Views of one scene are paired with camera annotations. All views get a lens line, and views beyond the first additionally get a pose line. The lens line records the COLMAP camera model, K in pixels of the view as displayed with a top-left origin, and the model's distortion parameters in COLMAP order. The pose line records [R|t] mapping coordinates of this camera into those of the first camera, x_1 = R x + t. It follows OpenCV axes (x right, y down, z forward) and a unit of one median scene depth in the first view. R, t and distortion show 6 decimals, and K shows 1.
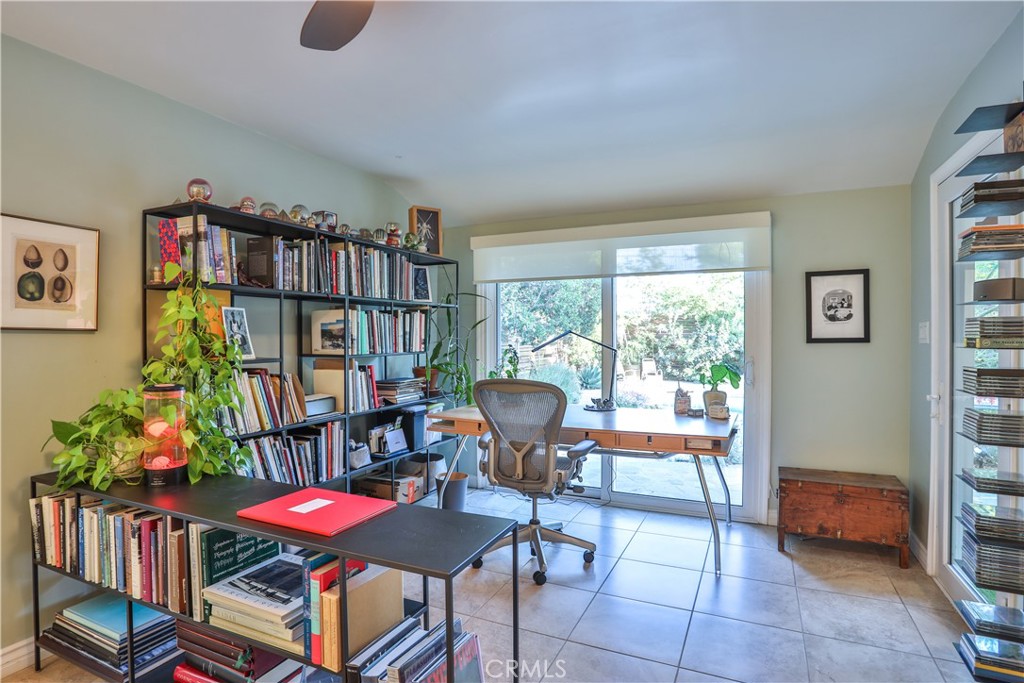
lens RADIAL K [[529.8, 0, 509.0], [0, 529.8, 338.0], [0, 0, 1]] dist [-0.085953, 0.040172]
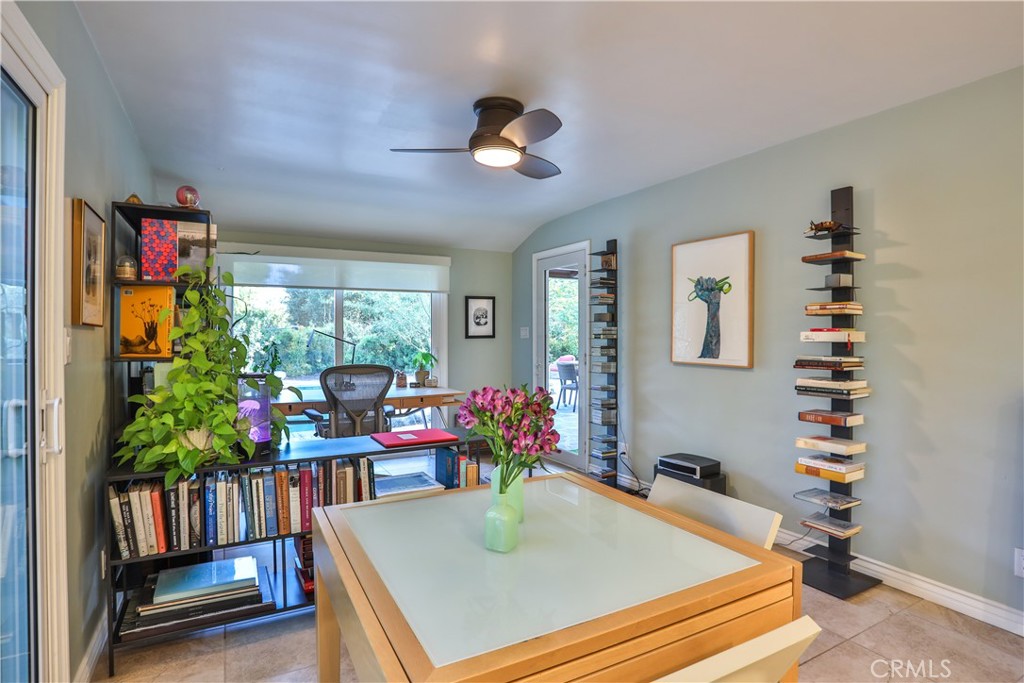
lens RADIAL K [[529.8, 0, 509.0], [0, 529.8, 338.0], [0, 0, 1]] dist [-0.085953, 0.040172]
pose [[0.584054, -0.003718, 0.811706, -0.802195], [0.001544, 0.999993, 0.003470, 0.002553], [-0.811713, -0.000773, 0.584056, -0.120927]]
